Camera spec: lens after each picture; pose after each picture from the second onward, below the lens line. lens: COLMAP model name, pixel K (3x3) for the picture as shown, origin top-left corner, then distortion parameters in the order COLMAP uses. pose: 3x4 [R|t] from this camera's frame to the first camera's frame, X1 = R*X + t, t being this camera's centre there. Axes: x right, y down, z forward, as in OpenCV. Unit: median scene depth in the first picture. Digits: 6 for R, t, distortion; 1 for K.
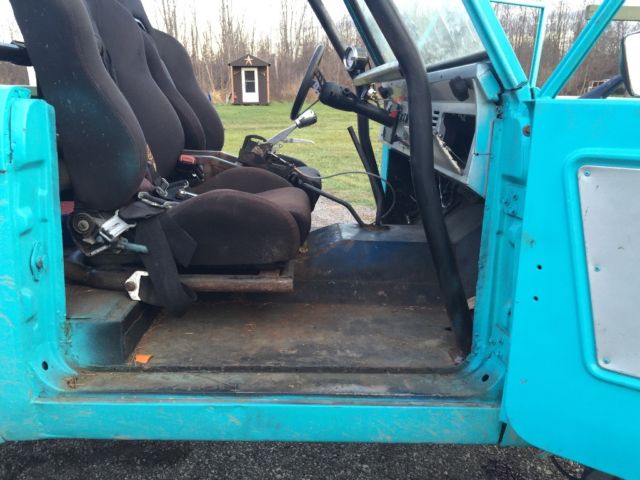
lens RADIAL K [[539.8, 0, 320.0], [0, 539.8, 240.0], [0, 0, 1]] dist [0.103206, -0.158370]
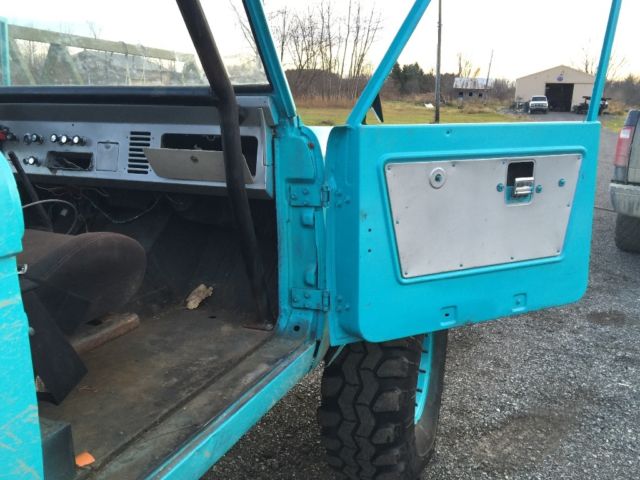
lens RADIAL K [[539.8, 0, 320.0], [0, 539.8, 240.0], [0, 0, 1]] dist [0.103206, -0.158370]
pose [[0.439583, -0.211287, 0.872997, -0.846369], [0.214423, 0.968523, 0.126438, -0.123662], [-0.872232, 0.131611, 0.471051, 0.308003]]
